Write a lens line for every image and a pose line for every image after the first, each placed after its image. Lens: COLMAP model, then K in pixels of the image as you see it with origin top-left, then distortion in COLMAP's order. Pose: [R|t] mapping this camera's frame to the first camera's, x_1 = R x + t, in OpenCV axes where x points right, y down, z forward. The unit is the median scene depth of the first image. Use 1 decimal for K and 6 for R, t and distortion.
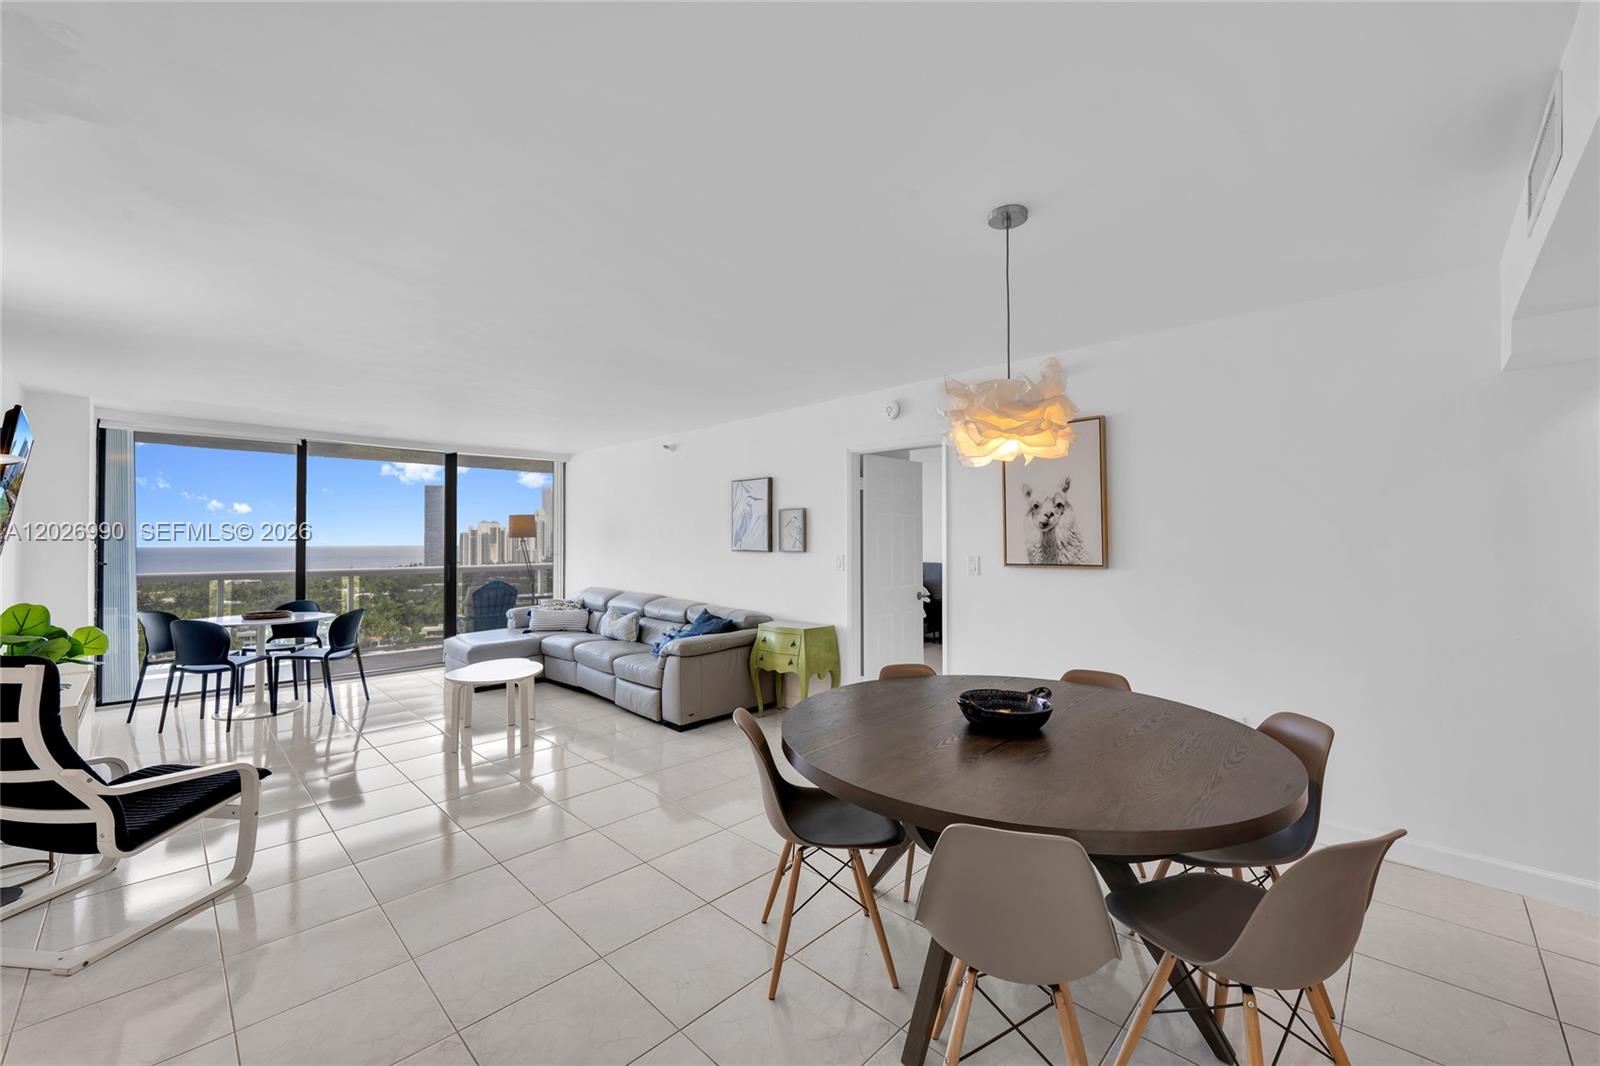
lens RADIAL K [[633.3, 0, 795.7], [0, 633.3, 529.8], [0, 0, 1]] dist [-0.001220, 0.000508]
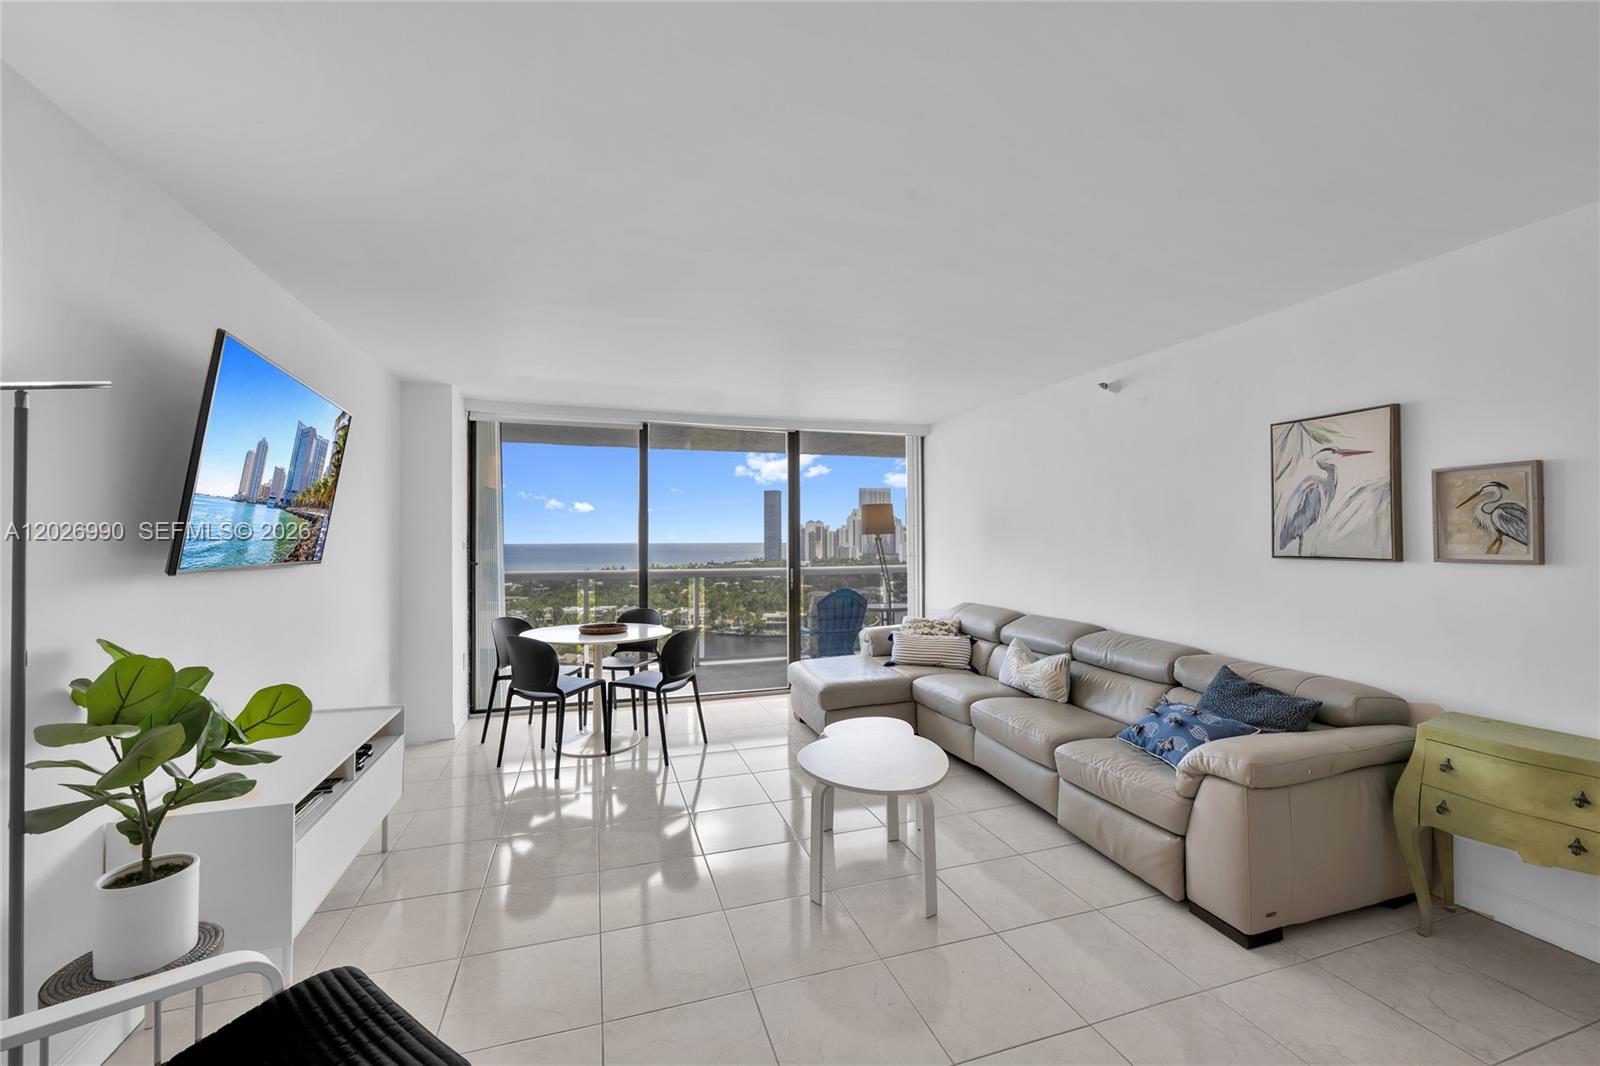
lens RADIAL K [[633.3, 0, 796.7], [0, 633.3, 533.8], [0, 0, 1]] dist [-0.001220, 0.000508]
pose [[0.887504, -0.004871, -0.460775, -0.214245], [0.009600, 0.999923, 0.007920, 0.005923], [0.460701, -0.011452, 0.887482, 0.359046]]
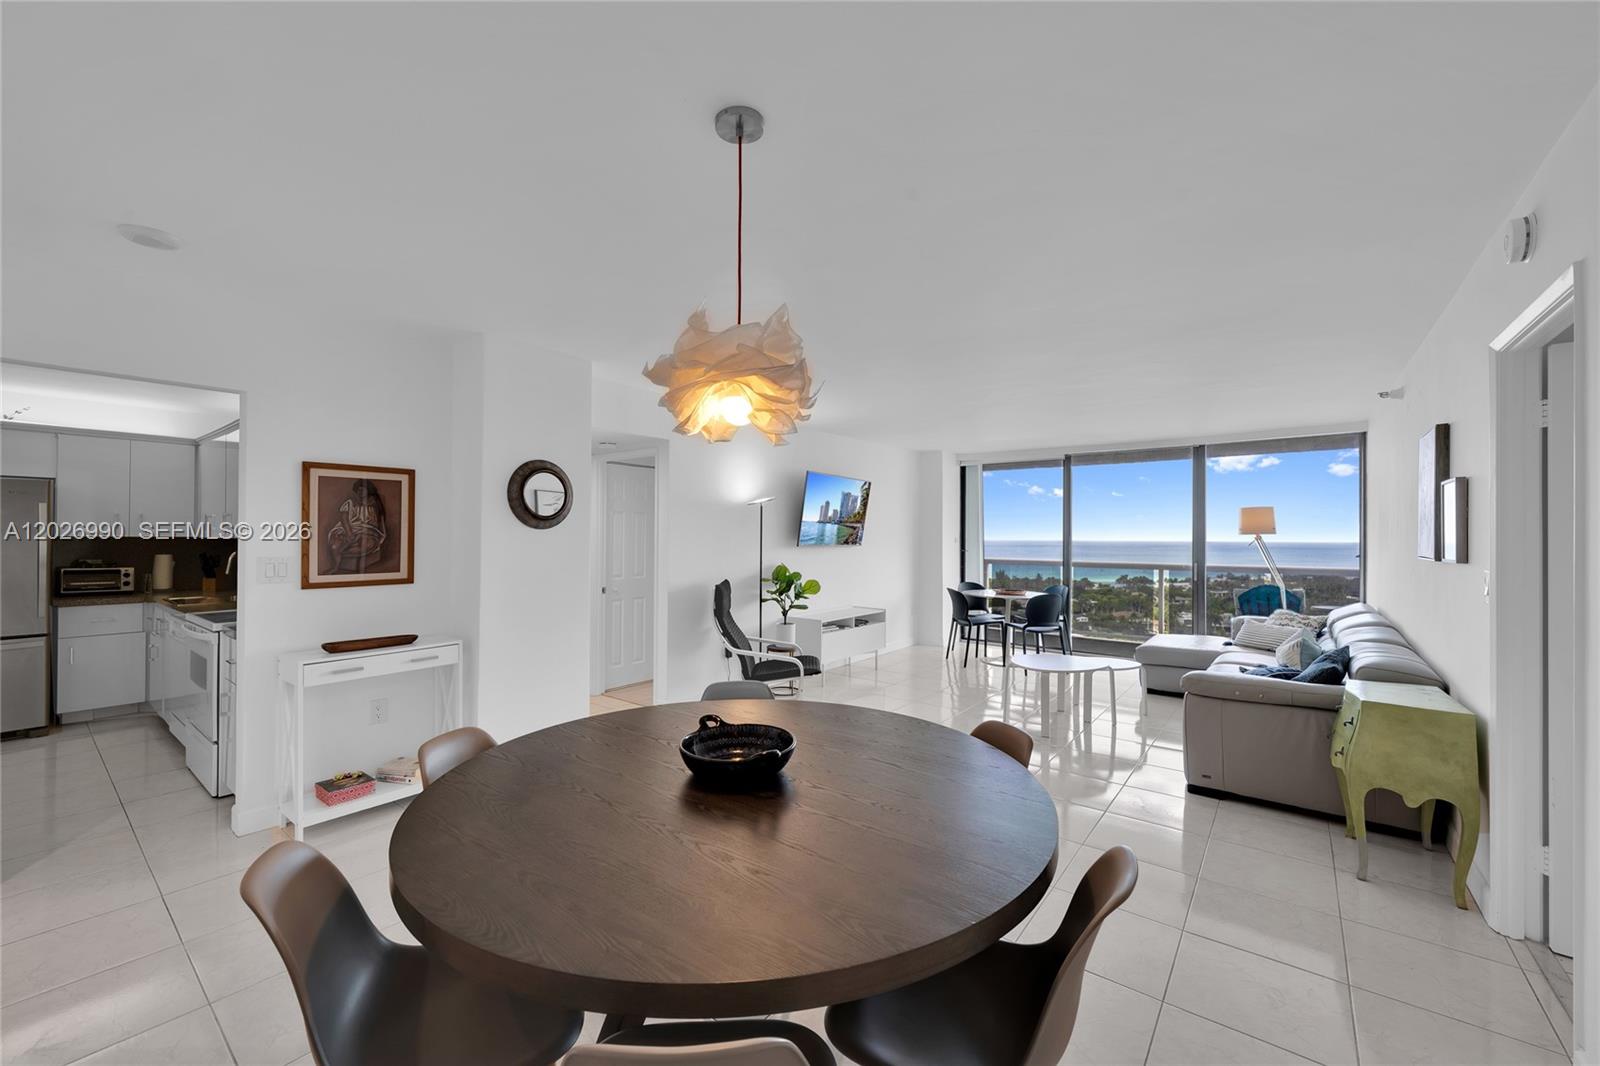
lens RADIAL K [[633.3, 0, 796.3], [0, 633.3, 532.7], [0, 0, 1]] dist [-0.001220, 0.000508]
pose [[0.114766, -0.002598, -0.993389, 0.423664], [0.012473, 0.999922, -0.001174, 0.004317], [0.993314, -0.012255, 0.114789, 0.371696]]
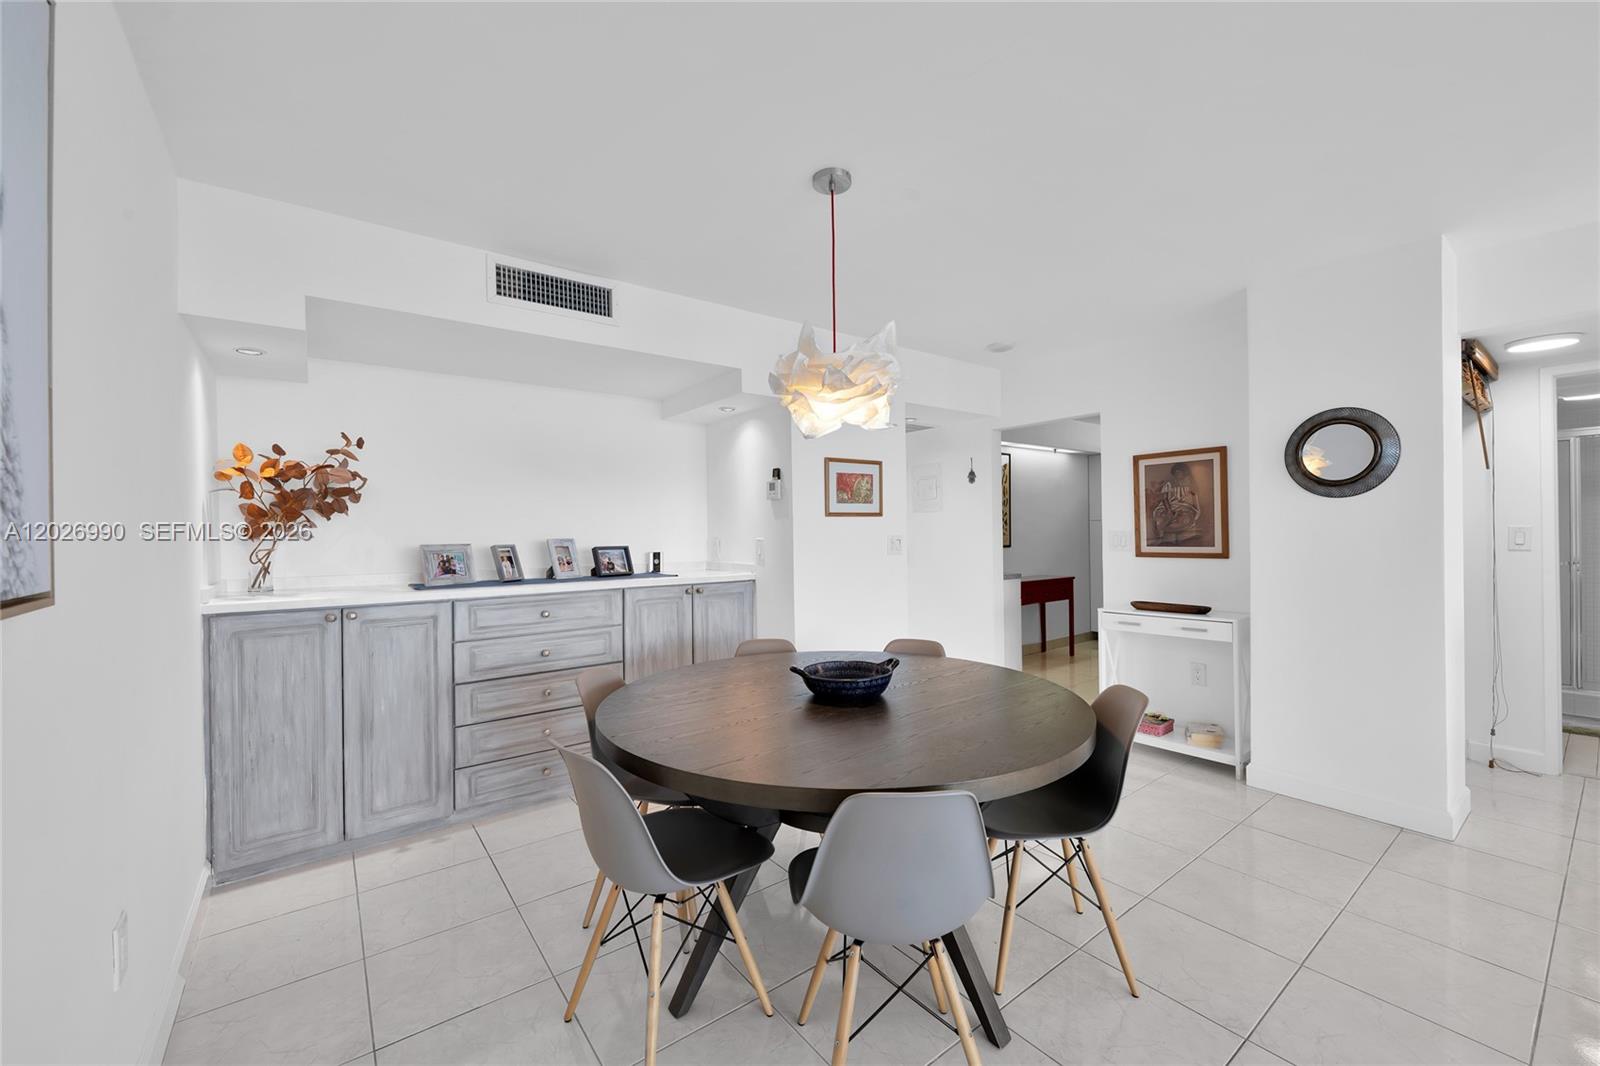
lens RADIAL K [[633.3, 0, 797.9], [0, 633.3, 534.3], [0, 0, 1]] dist [-0.001220, 0.000508]
pose [[-0.990636, 0.019837, 0.135081, 0.096895], [0.018152, 0.999741, -0.013697, 0.025846], [-0.135318, -0.011116, -0.990740, 0.753886]]
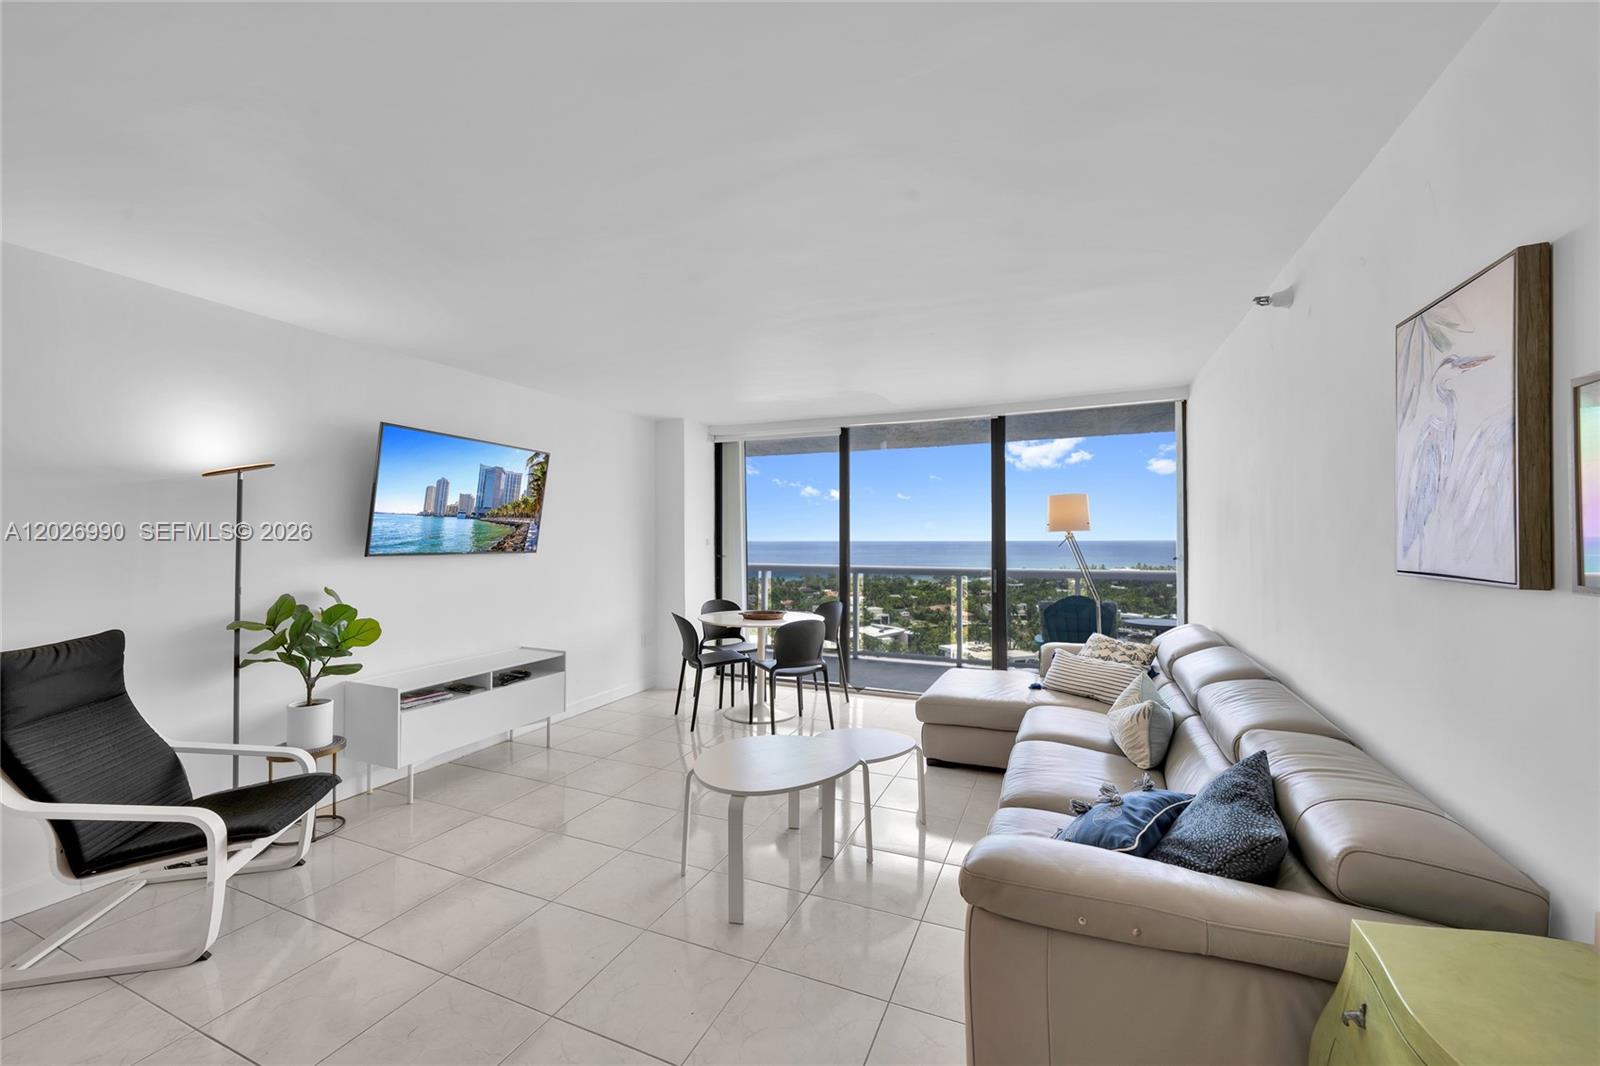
lens RADIAL K [[633.3, 0, 793.6], [0, 633.3, 532.9], [0, 0, 1]] dist [-0.001220, 0.000508]
pose [[0.357510, -0.006116, -0.933889, 0.068985], [0.019056, 0.999818, 0.000747, 0.010544], [0.933715, -0.018064, 0.357562, 0.662489]]
